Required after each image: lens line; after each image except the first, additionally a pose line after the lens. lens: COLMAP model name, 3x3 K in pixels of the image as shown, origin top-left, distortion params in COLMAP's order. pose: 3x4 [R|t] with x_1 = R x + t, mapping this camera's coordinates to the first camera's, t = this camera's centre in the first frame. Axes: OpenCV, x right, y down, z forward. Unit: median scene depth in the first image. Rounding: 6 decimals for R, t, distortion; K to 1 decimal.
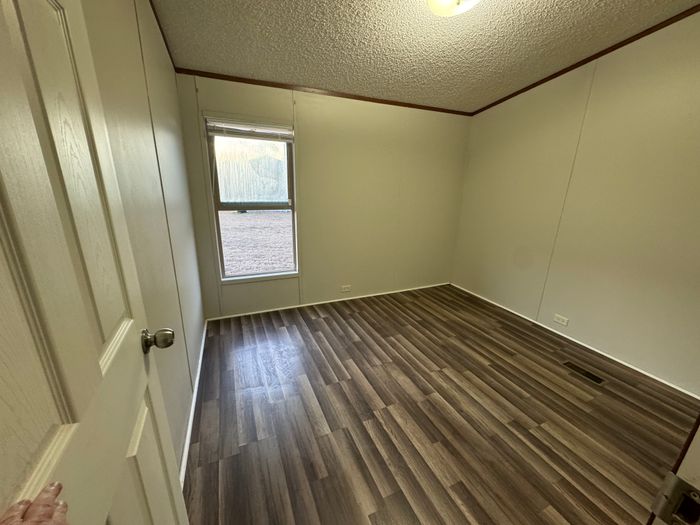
lens RADIAL K [[278.9, 0, 350.0], [0, 278.9, 262.5], [0, 0, 1]] dist [-0.001692, 0.000037]
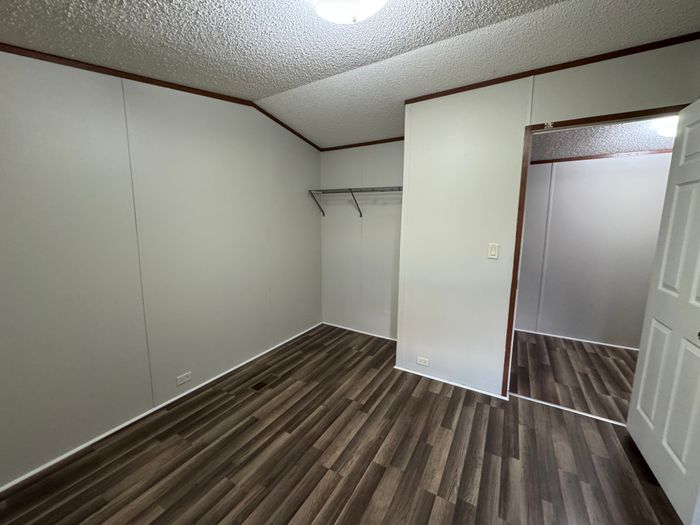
lens RADIAL K [[278.9, 0, 350.0], [0, 278.9, 262.5], [0, 0, 1]] dist [-0.001692, 0.000037]
pose [[-0.587506, -0.140080, 0.797003, -0.263388], [0.208543, 0.925427, 0.316378, -0.413147], [-0.781886, 0.352084, -0.514482, 1.284616]]
